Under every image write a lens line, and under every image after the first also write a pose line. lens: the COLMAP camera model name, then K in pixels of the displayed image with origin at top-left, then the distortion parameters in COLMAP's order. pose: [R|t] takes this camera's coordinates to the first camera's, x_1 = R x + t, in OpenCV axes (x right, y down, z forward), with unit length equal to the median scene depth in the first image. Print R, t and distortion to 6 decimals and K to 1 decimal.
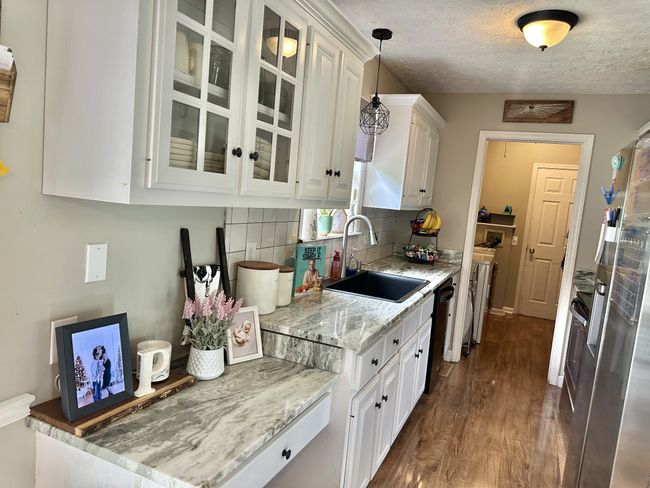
lens RADIAL K [[459.5, 0, 326.0], [0, 459.5, 244.8], [0, 0, 1]] dist [-0.005674, -0.001026]
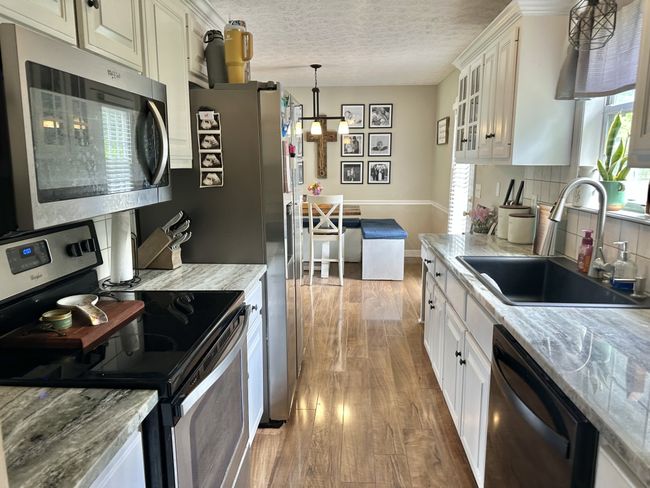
lens RADIAL K [[459.5, 0, 324.5], [0, 459.5, 242.6], [0, 0, 1]] dist [-0.005674, -0.001026]
pose [[-0.933087, -0.030715, -0.358337, 0.699444], [-0.123829, 0.962865, 0.239912, -0.090665], [0.337661, 0.268231, -0.902240, 1.591633]]
